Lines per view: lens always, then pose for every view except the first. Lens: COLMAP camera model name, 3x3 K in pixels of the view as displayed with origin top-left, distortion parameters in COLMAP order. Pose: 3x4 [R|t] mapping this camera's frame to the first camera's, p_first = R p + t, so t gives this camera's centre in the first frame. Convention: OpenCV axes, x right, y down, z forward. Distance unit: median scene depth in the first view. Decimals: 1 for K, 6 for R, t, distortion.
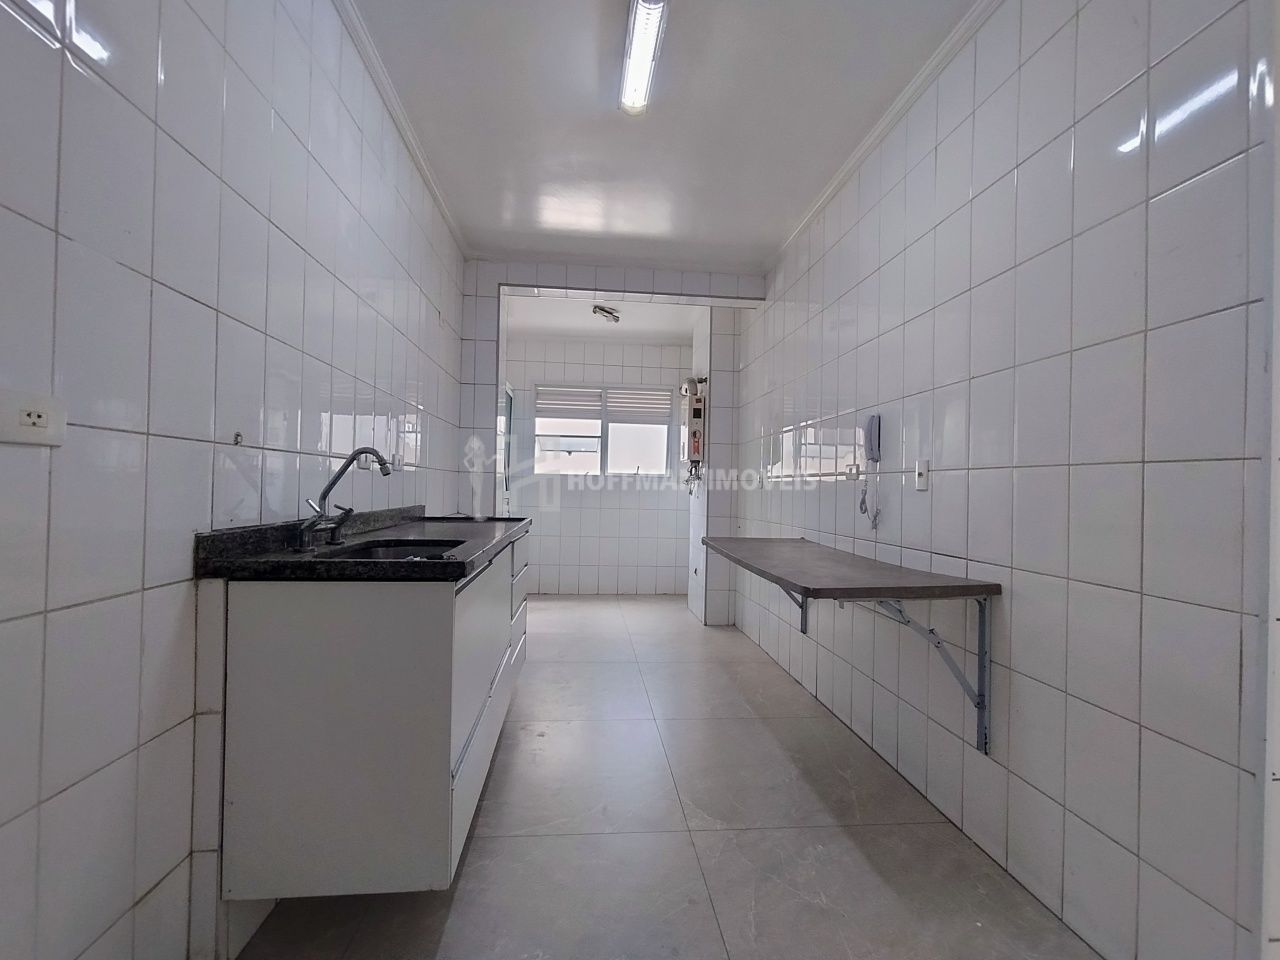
lens RADIAL K [[587.4, 0, 641.1], [0, 587.4, 481.9], [0, 0, 1]] dist [0.000496, 0.000080]
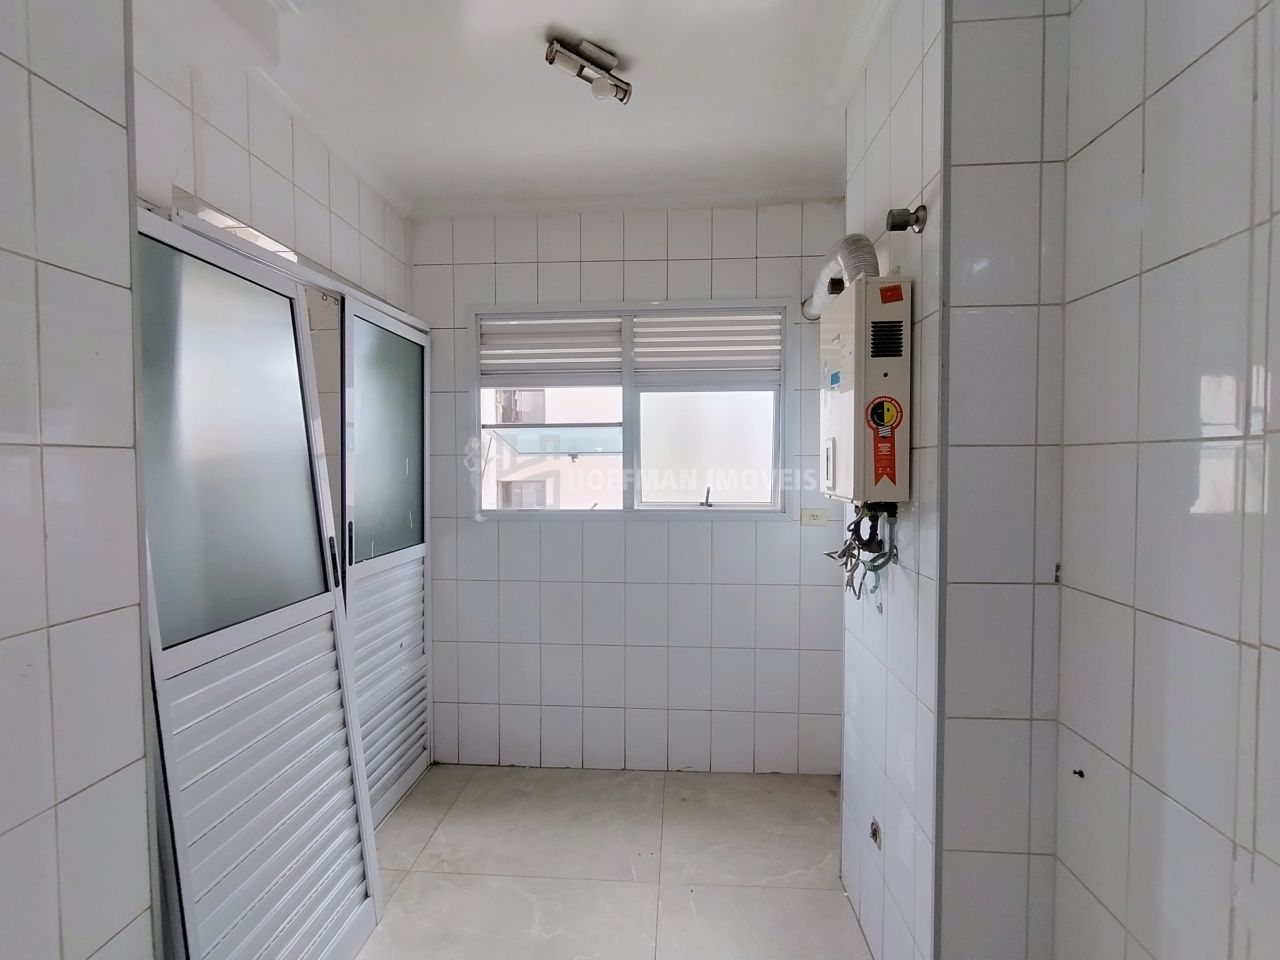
lens RADIAL K [[587.4, 0, 640.0], [0, 587.4, 480.6], [0, 0, 1]] dist [0.000496, 0.000080]
pose [[0.985996, -0.020293, -0.165528, 0.018262], [0.026481, 0.999027, 0.035264, -0.049549], [0.164651, -0.039154, 0.985574, 0.562707]]
